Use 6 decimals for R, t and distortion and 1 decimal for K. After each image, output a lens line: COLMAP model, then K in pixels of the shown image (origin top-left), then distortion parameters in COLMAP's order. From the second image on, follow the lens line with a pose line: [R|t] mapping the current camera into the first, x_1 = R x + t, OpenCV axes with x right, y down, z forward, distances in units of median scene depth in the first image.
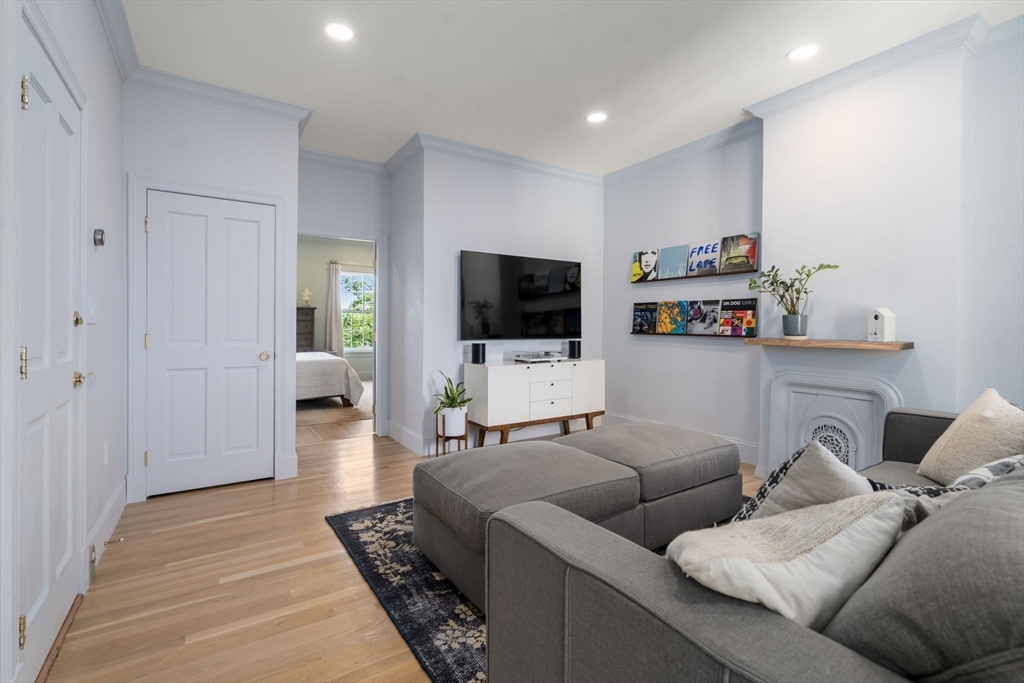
lens RADIAL K [[464.8, 0, 515.2], [0, 464.8, 332.5], [0, 0, 1]] dist [-0.004168, -0.000151]
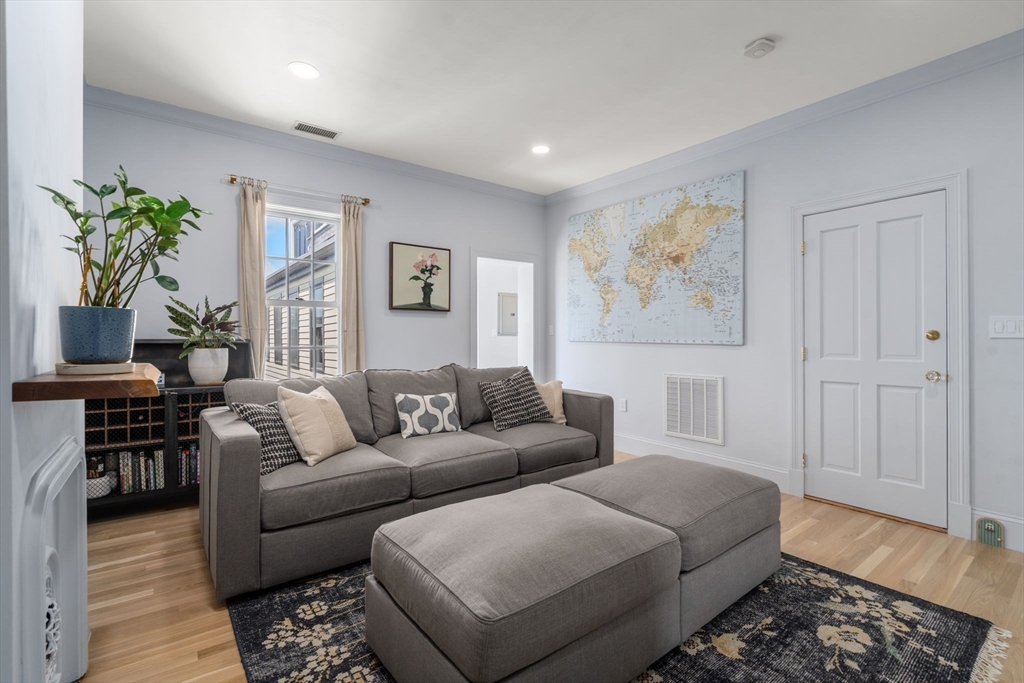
lens RADIAL K [[464.8, 0, 509.5], [0, 464.8, 336.0], [0, 0, 1]] dist [-0.004168, -0.000151]
pose [[-0.998001, -0.004479, -0.063037, 0.230512], [-0.005139, 0.999934, 0.010311, -0.015835], [0.062987, 0.010614, -0.997958, 1.114672]]
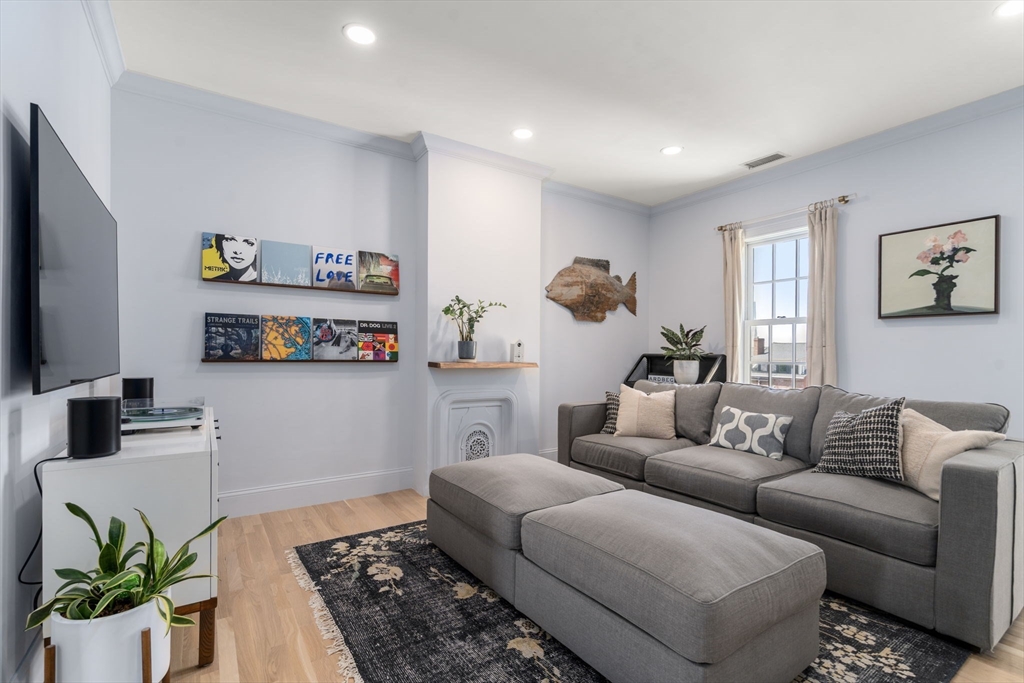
lens RADIAL K [[464.8, 0, 504.0], [0, 464.8, 359.1], [0, 0, 1]] dist [-0.004168, -0.000151]
pose [[0.012495, -0.018058, 0.999759, -0.443512], [0.007682, 0.999809, 0.017963, -0.010549], [-0.999892, 0.007455, 0.012631, 0.714558]]
